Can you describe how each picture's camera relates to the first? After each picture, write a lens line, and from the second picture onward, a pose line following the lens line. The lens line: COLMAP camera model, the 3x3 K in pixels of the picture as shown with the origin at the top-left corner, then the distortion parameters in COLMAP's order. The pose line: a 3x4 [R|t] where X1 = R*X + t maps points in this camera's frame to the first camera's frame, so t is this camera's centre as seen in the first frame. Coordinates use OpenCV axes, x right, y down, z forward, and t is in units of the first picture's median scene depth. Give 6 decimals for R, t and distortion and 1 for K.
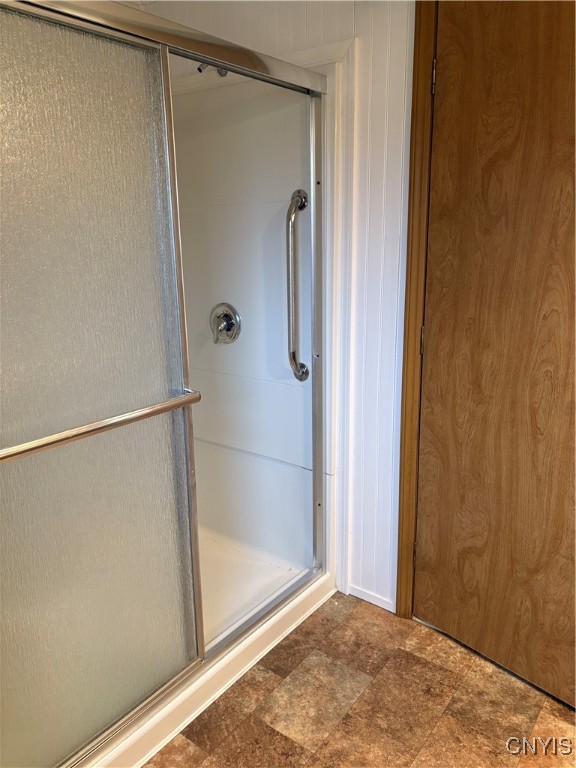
lens RADIAL K [[579.6, 0, 287.1], [0, 579.6, 383.7], [0, 0, 1]] dist [0.041550, -0.030406]
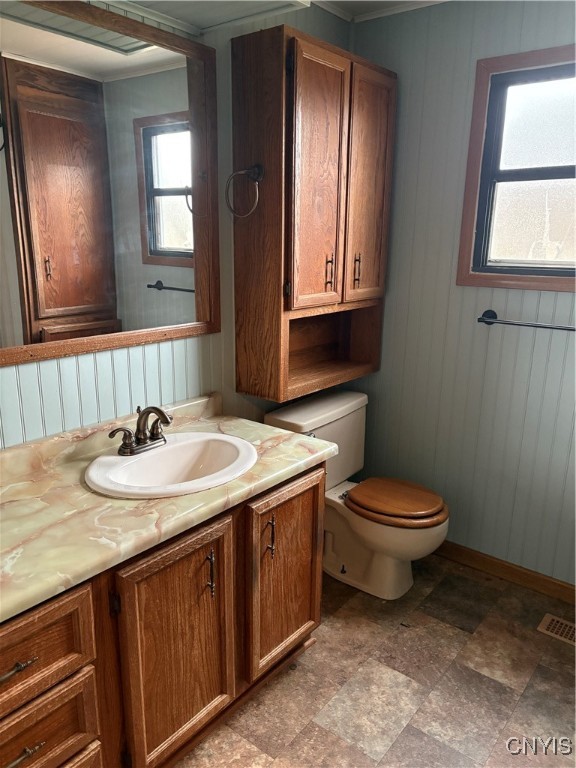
lens RADIAL K [[579.6, 0, 287.8], [0, 579.6, 386.0], [0, 0, 1]] dist [0.041550, -0.030406]
pose [[-0.999753, -0.006090, 0.021356, 0.175658], [0.005152, 0.871822, 0.489796, -0.431800], [-0.021602, 0.489785, -0.871575, 1.607410]]
